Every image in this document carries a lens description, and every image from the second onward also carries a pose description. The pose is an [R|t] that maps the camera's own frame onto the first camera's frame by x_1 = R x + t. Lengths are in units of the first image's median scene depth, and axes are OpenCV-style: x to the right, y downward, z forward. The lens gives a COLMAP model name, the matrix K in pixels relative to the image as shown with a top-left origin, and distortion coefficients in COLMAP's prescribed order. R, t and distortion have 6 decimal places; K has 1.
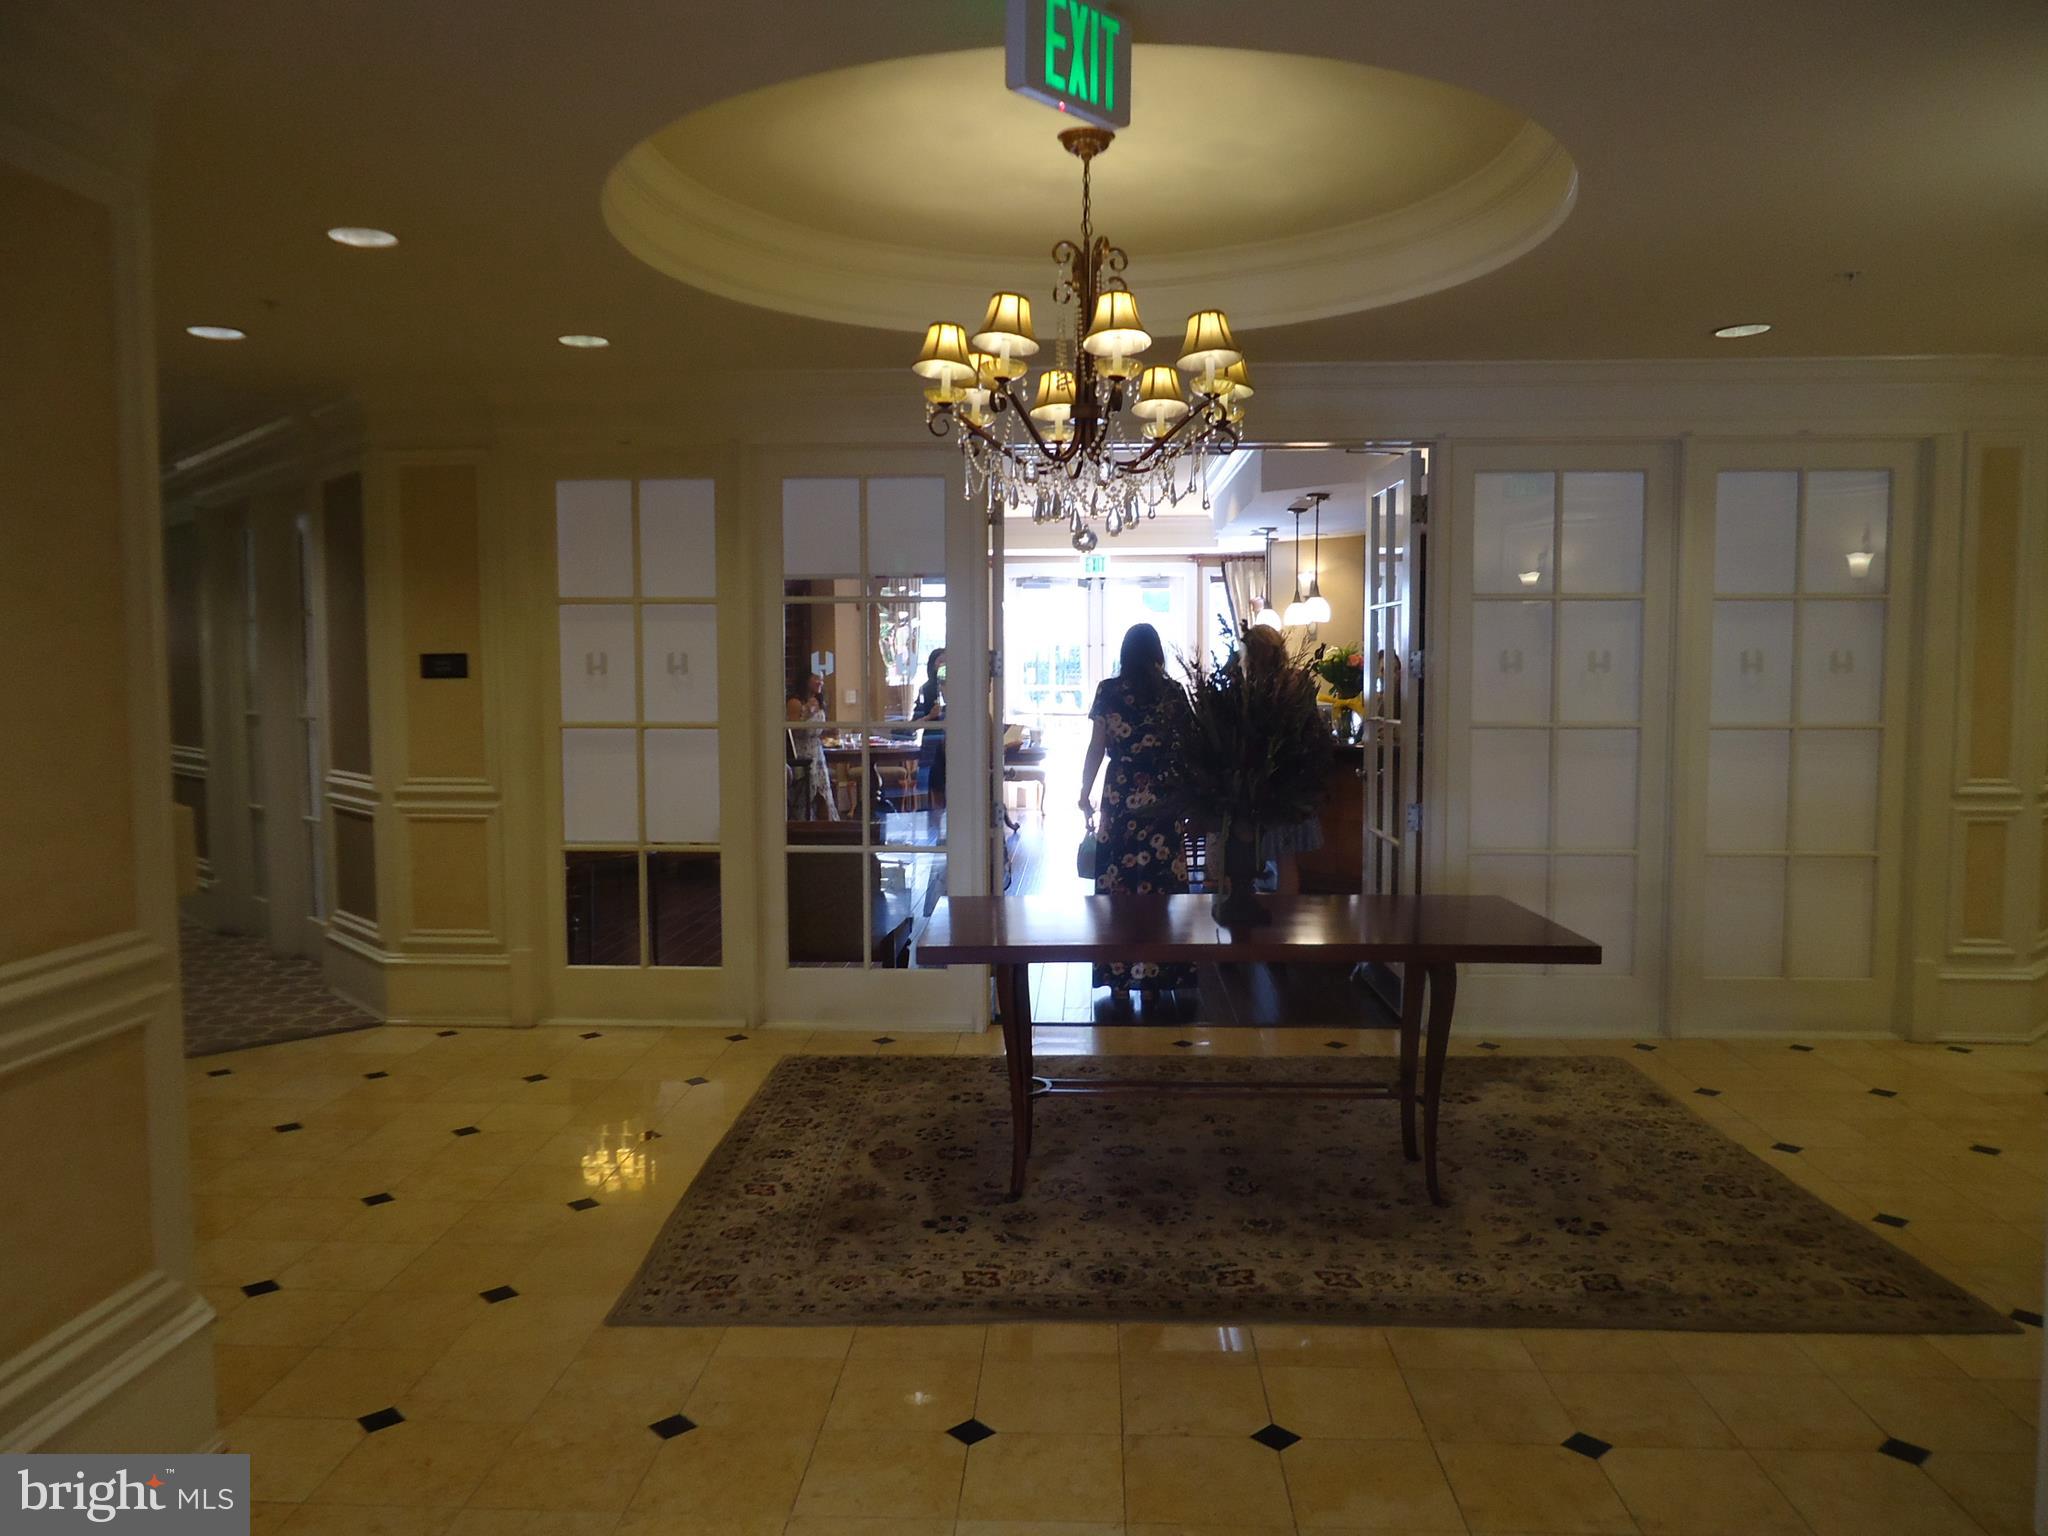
lens RADIAL K [[1482.3, 0, 1026.9], [0, 1482.3, 775.9], [0, 0, 1]] dist [-0.032789, 0.025655]
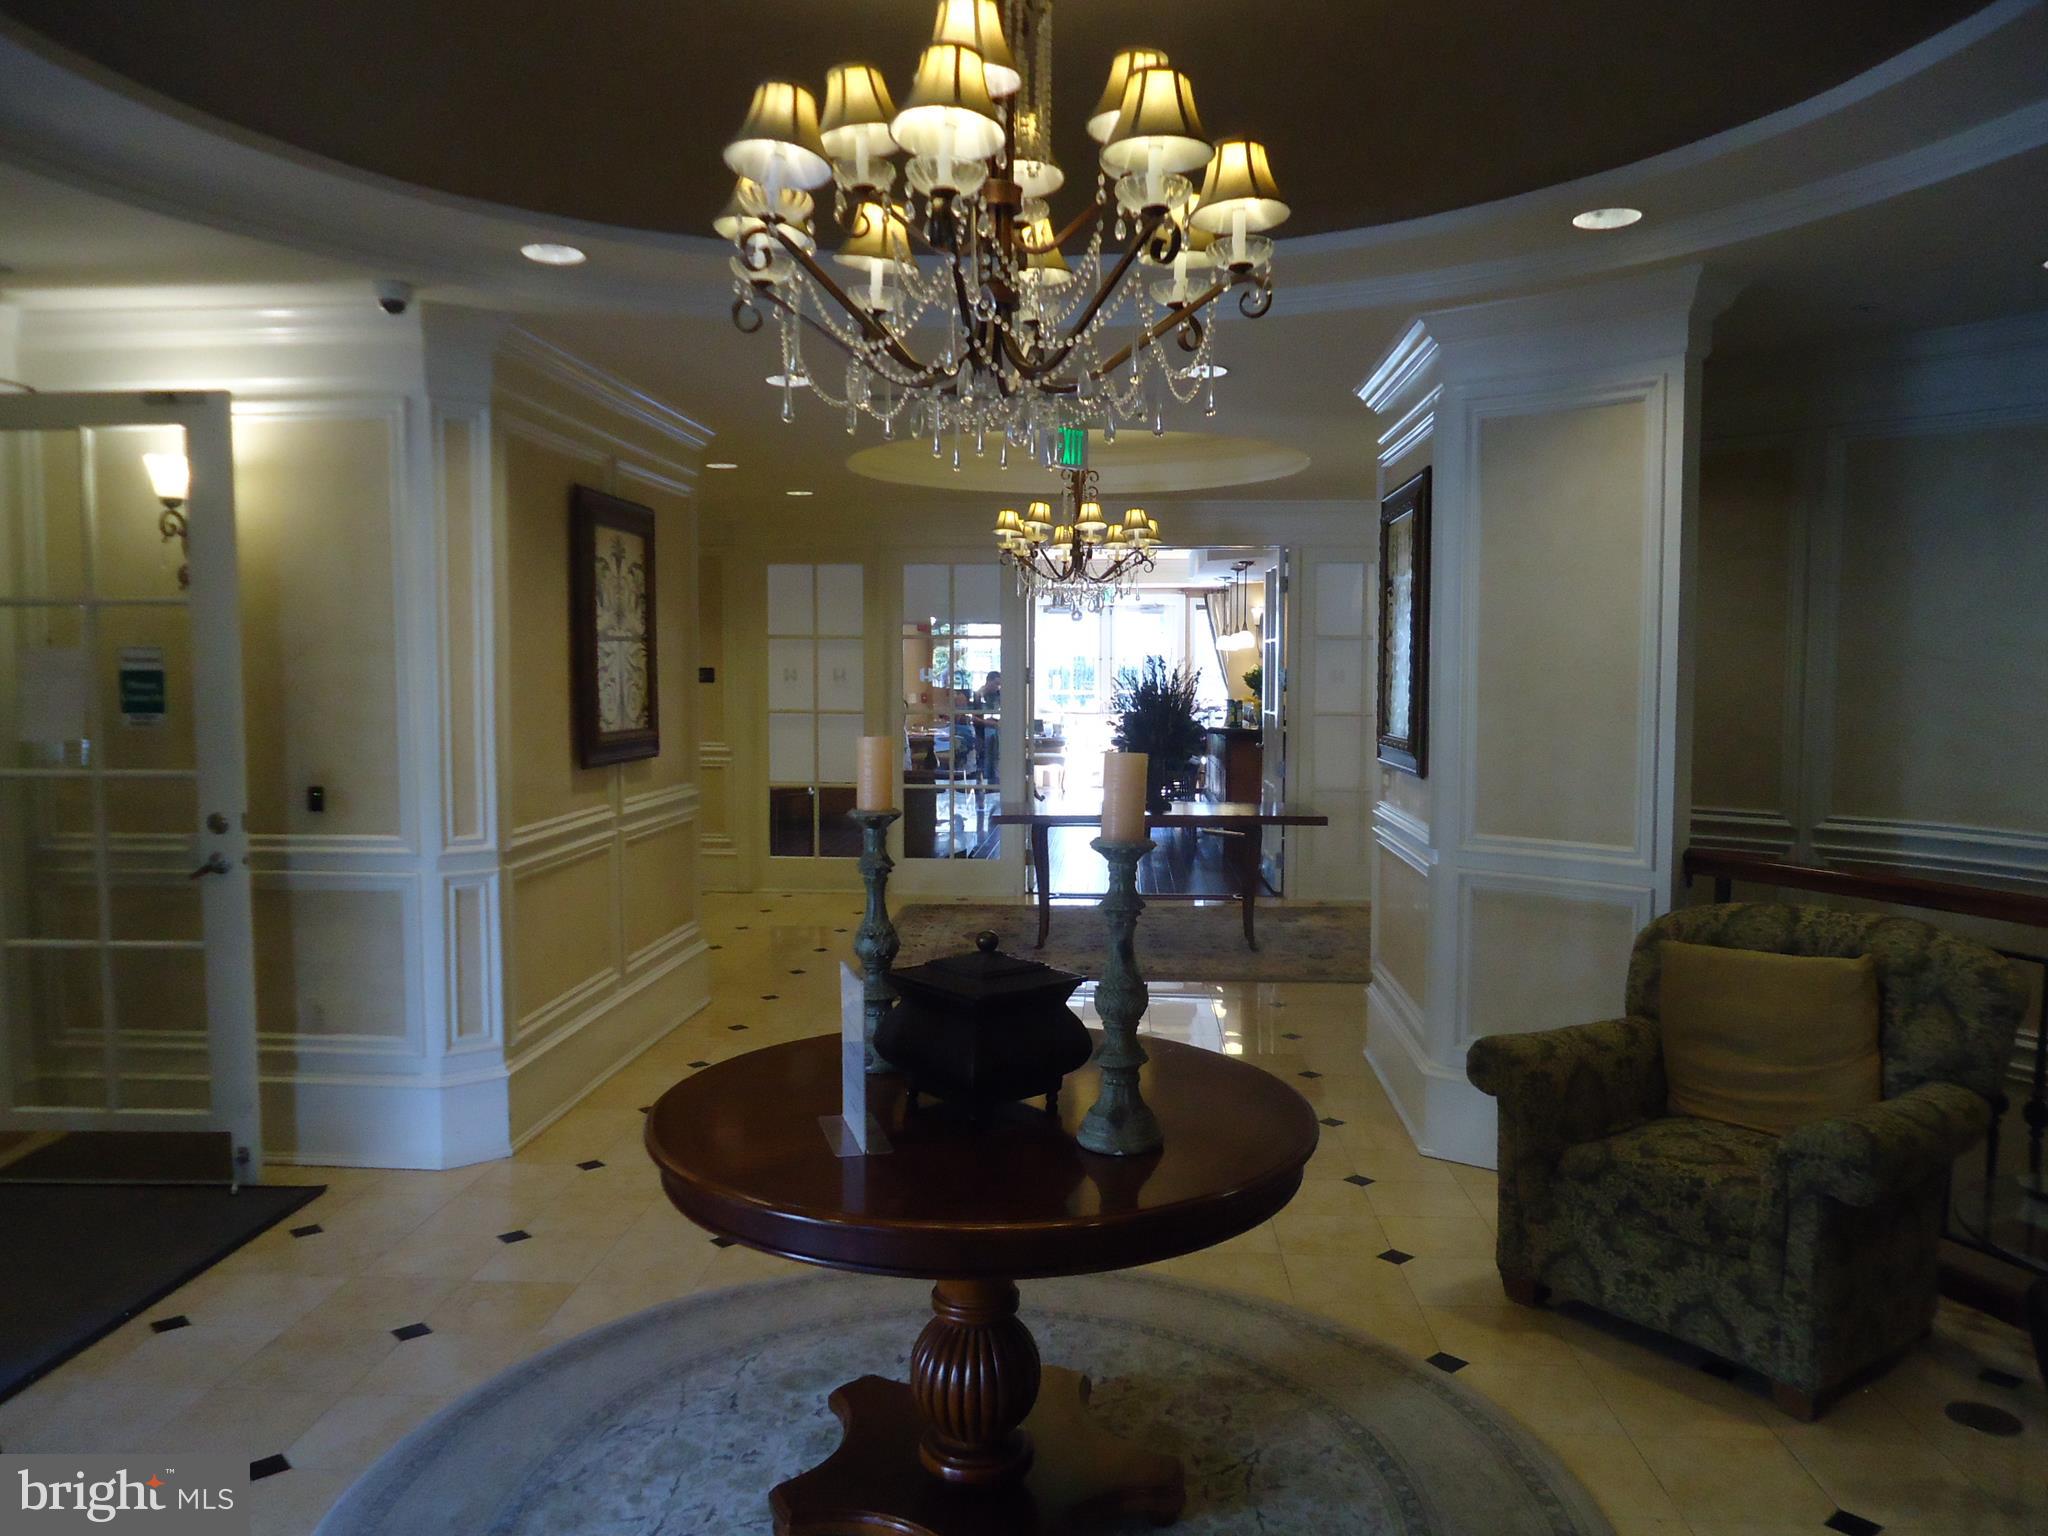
lens RADIAL K [[1482.3, 0, 1026.9], [0, 1482.3, 775.9], [0, 0, 1]] dist [-0.032789, 0.025655]
pose [[0.999814, 0.005867, -0.018384, 0.006377], [-0.005934, 0.999976, -0.003590, 0.042390], [0.018362, 0.003699, 0.999825, -0.657301]]
